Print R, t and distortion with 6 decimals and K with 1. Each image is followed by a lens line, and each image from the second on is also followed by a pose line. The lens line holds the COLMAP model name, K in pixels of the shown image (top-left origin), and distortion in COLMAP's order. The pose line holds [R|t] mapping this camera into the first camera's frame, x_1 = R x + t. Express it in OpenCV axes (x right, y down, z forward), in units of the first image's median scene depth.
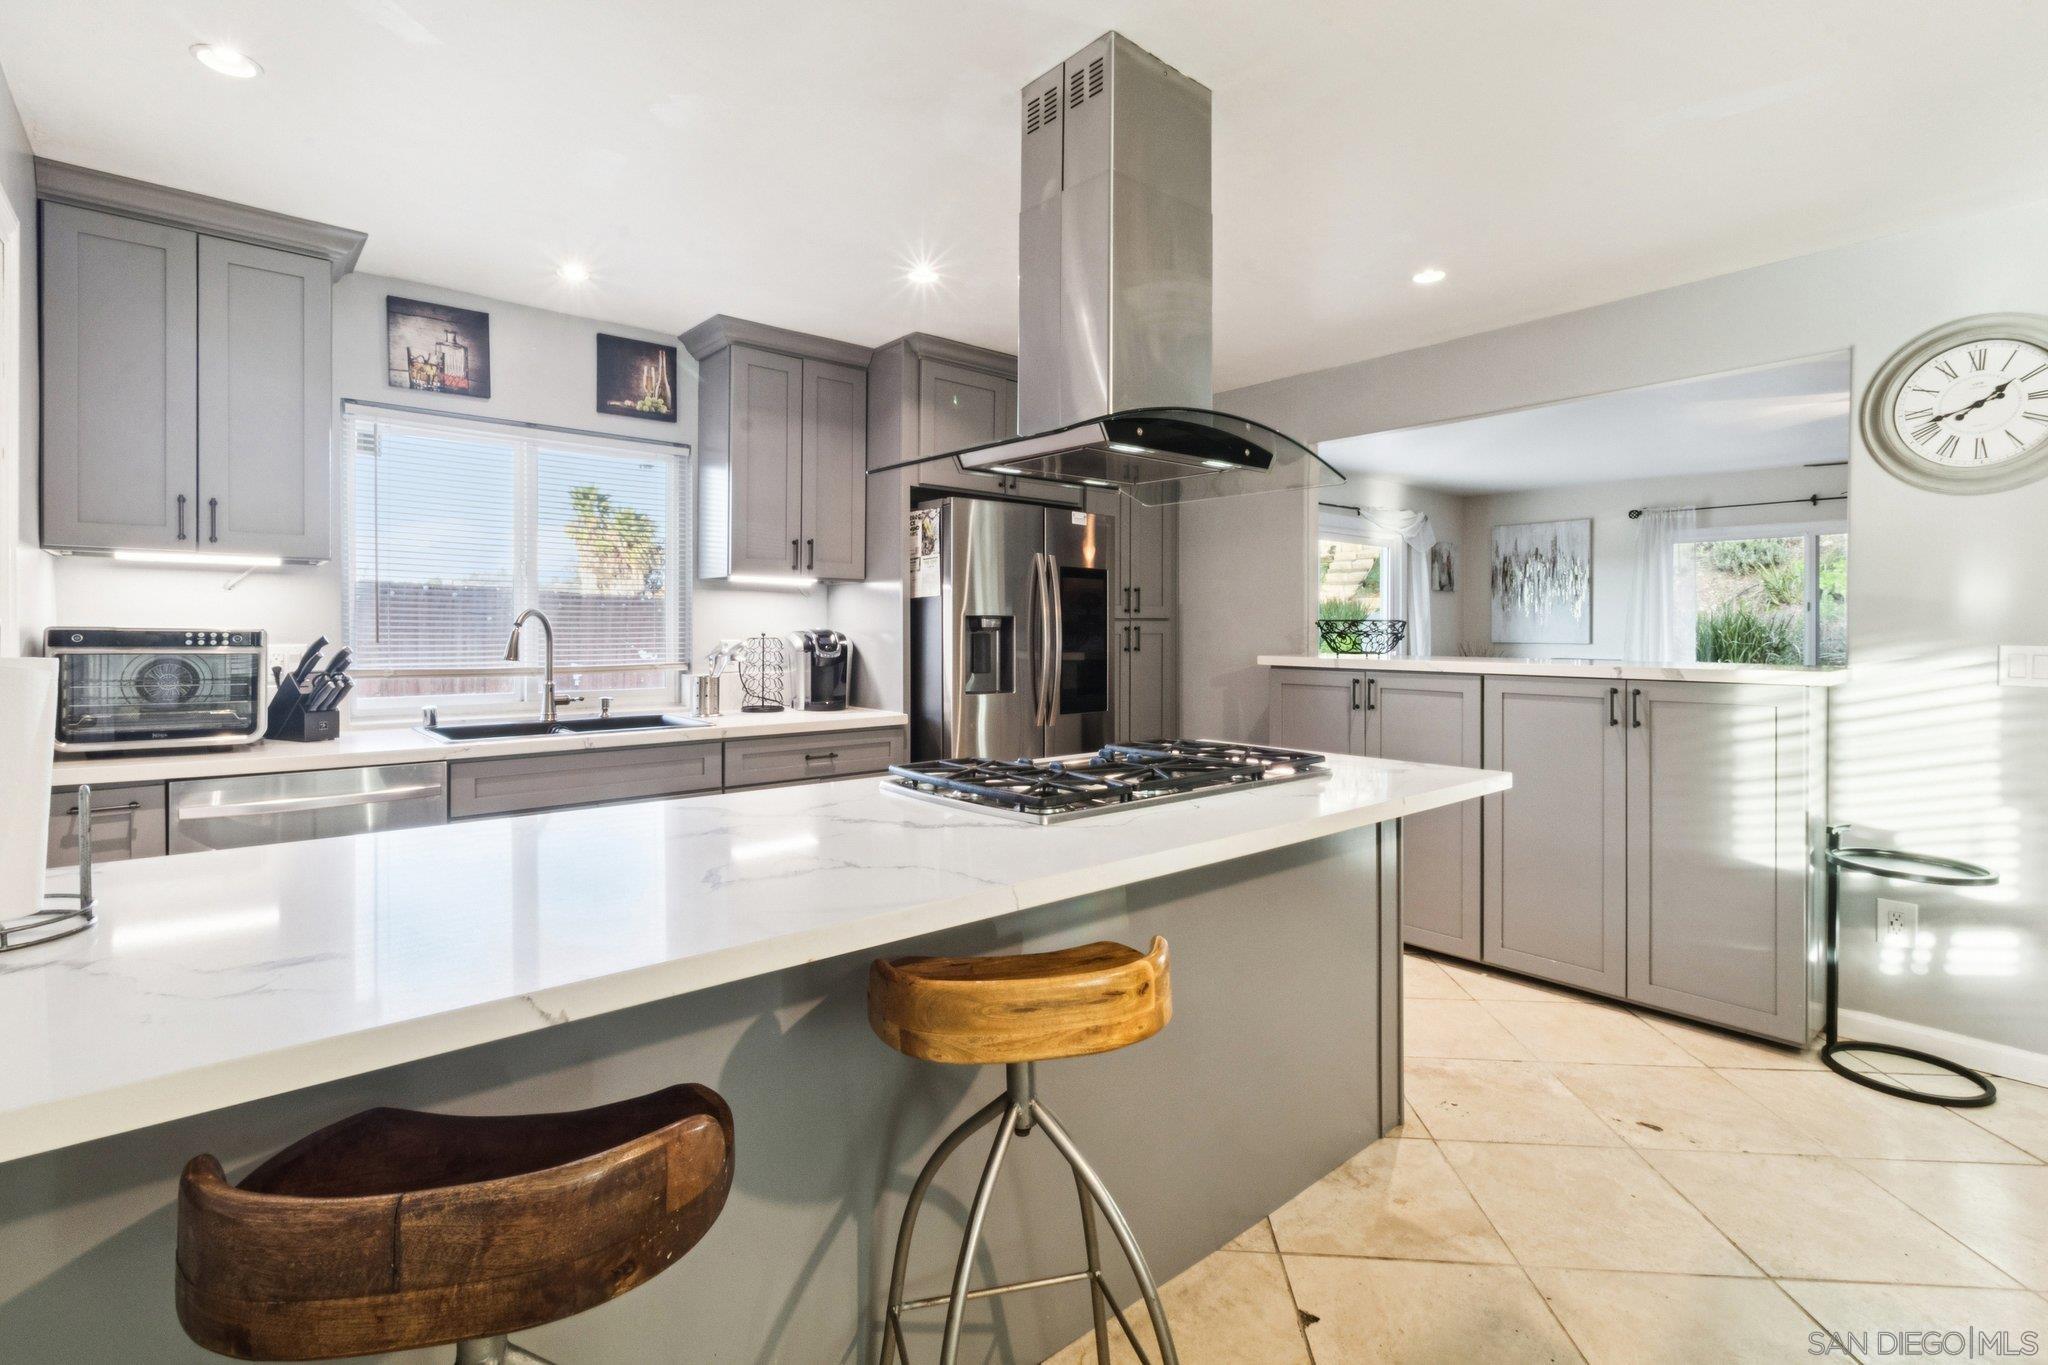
lens RADIAL K [[945.4, 0, 1030.3], [0, 945.4, 633.2], [0, 0, 1]] dist [0.007569, -0.002574]
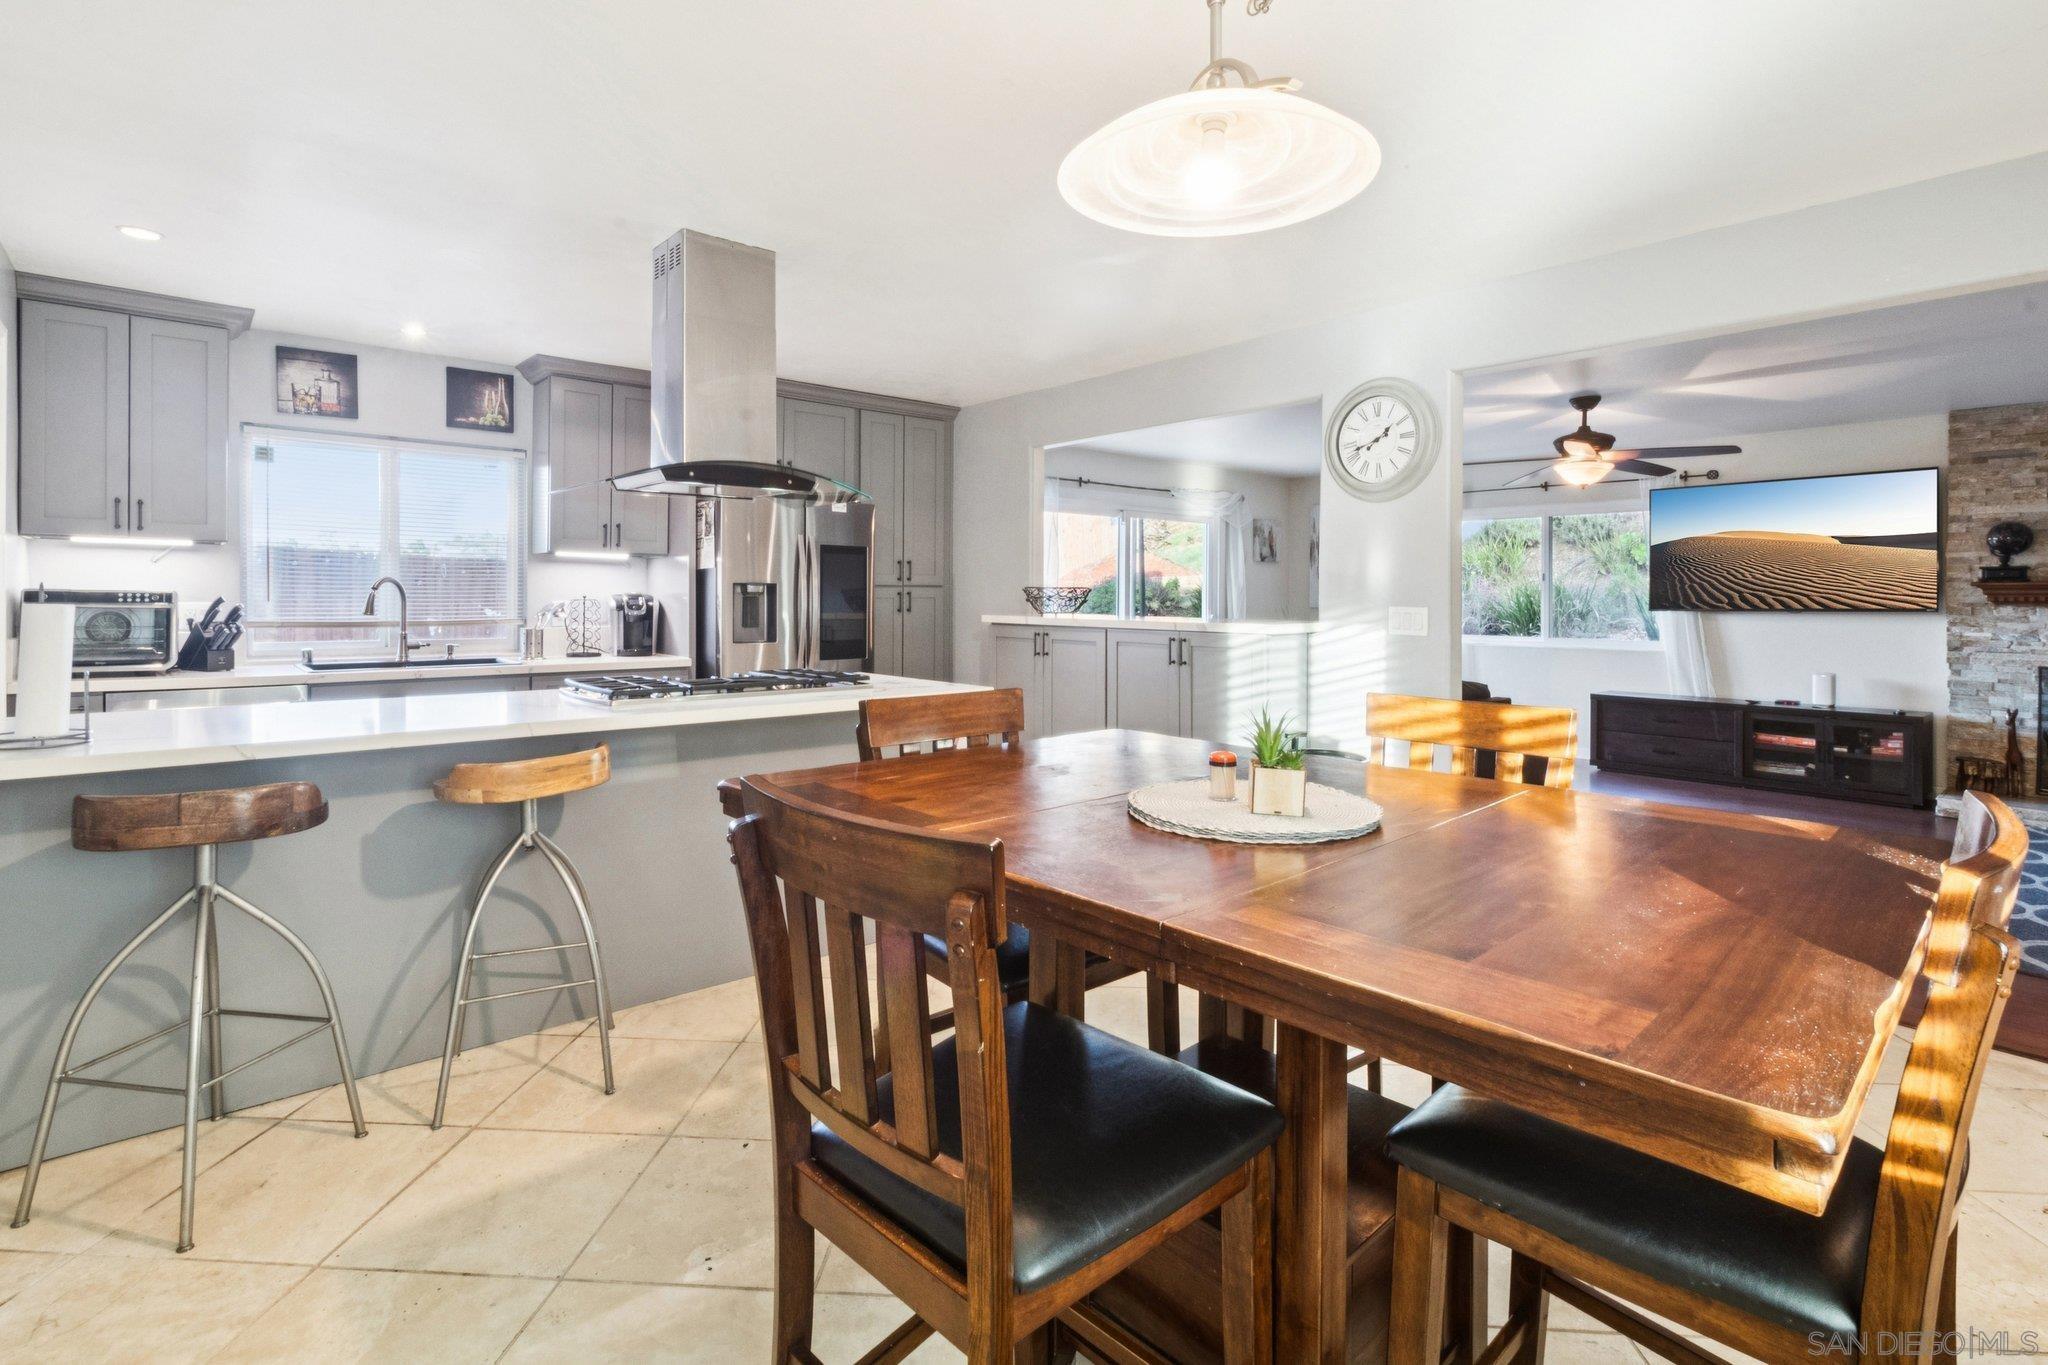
lens RADIAL K [[945.4, 0, 1032.0], [0, 945.4, 601.9], [0, 0, 1]] dist [0.007569, -0.002574]
pose [[0.999919, 0.003319, 0.012328, 0.346096], [-0.003358, 0.999989, 0.003121, 0.002299], [-0.012317, -0.003162, 0.999919, -0.331825]]
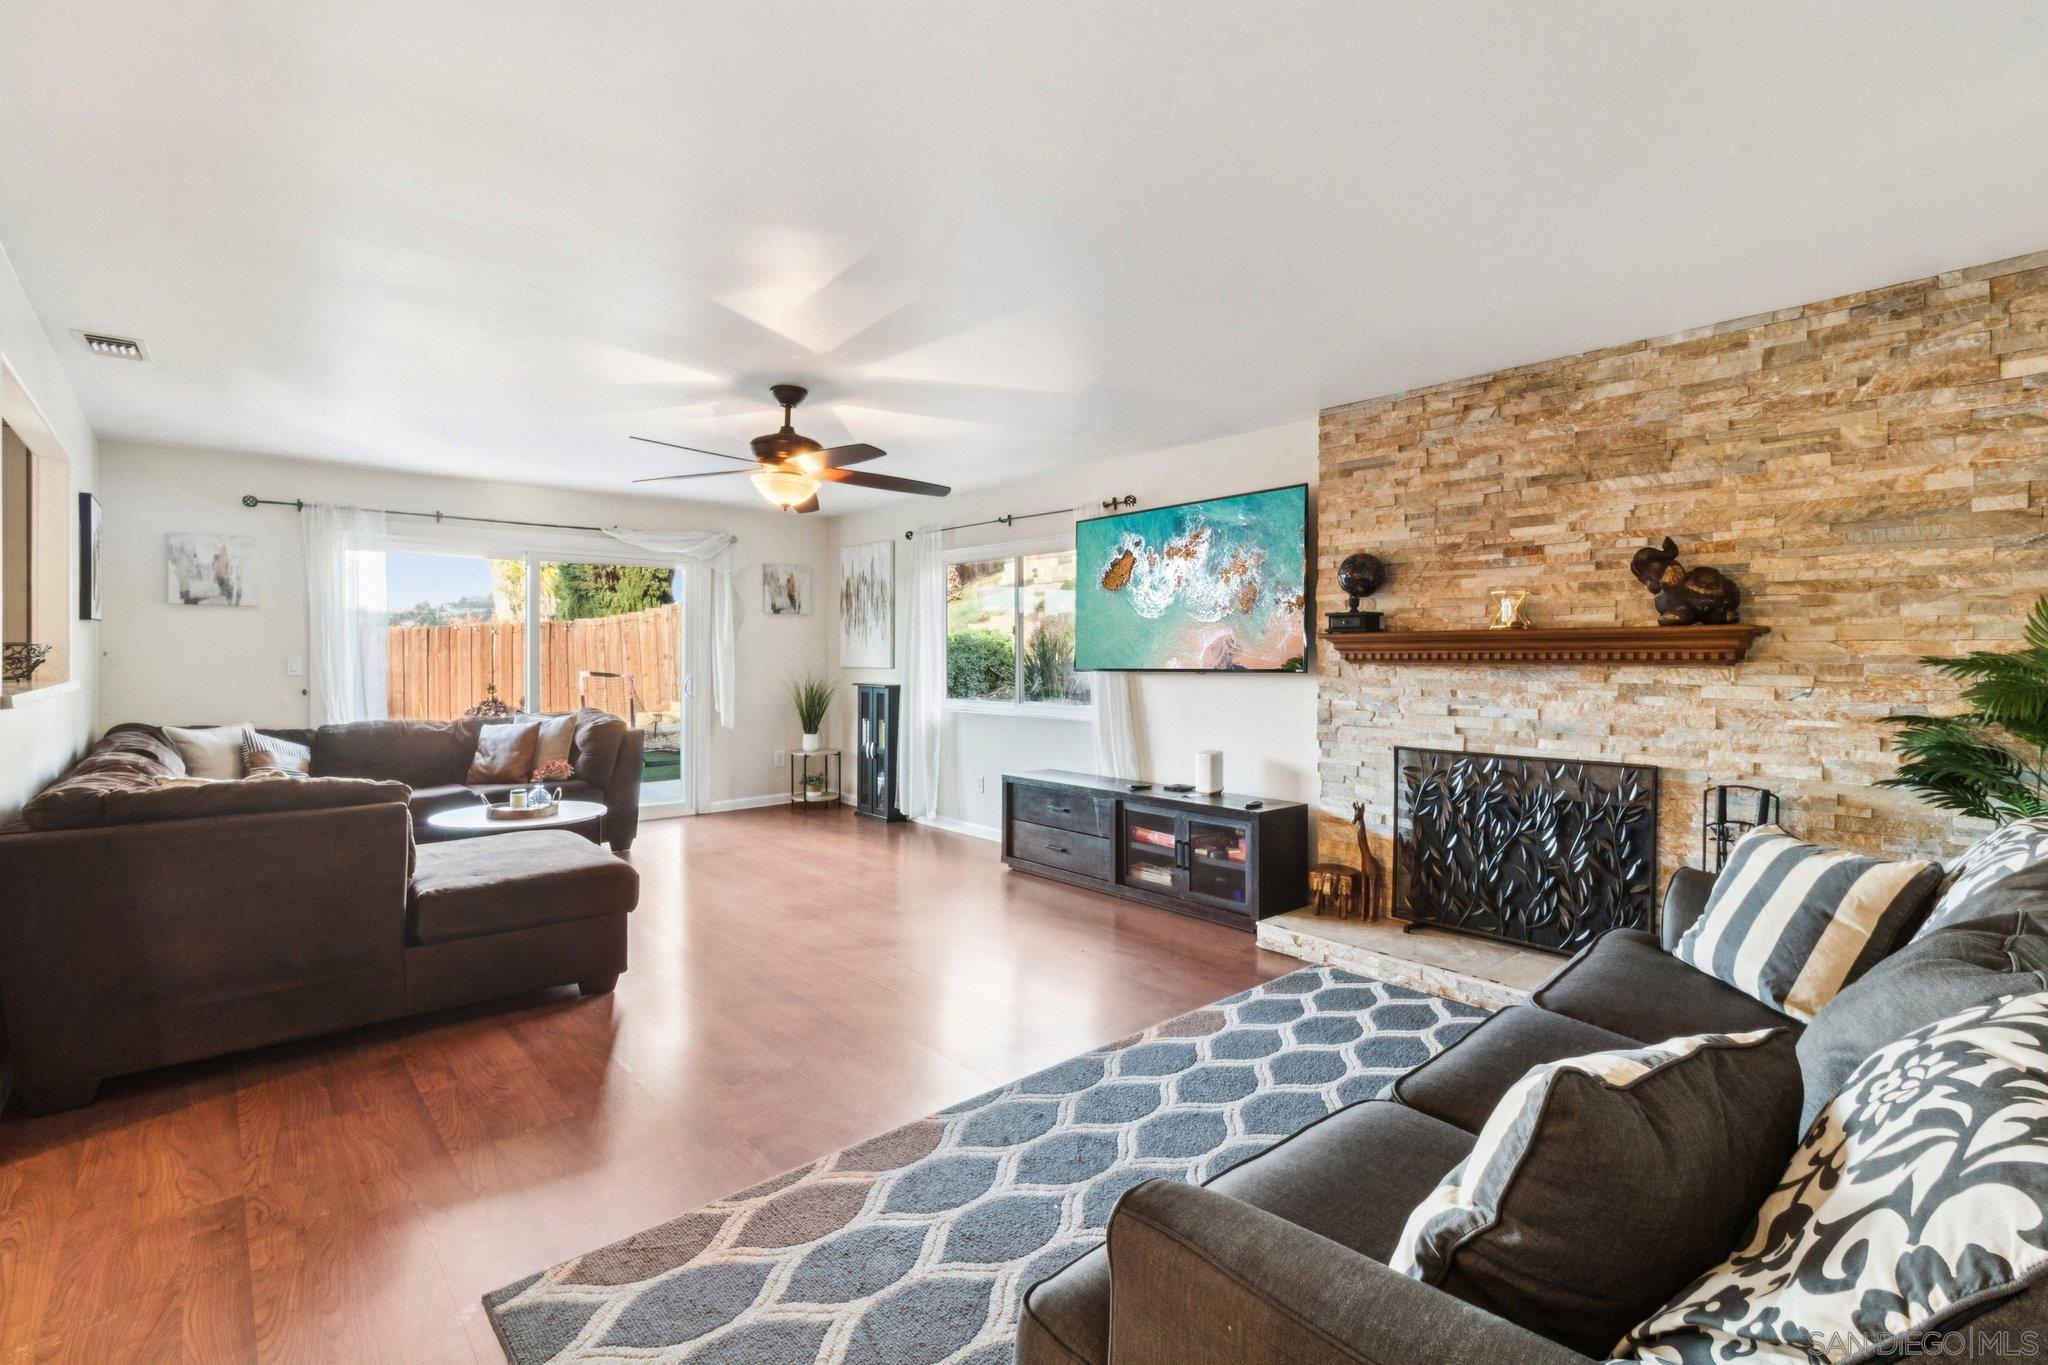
lens RADIAL K [[945.4, 0, 990.1], [0, 945.4, 658.2], [0, 0, 1]] dist [0.007569, -0.002574]
pose [[0.999945, -0.000097, 0.010521, 1.512862], [0.000066, 0.999996, 0.002926, -0.003704], [-0.010521, -0.002925, 0.999940, 0.050045]]
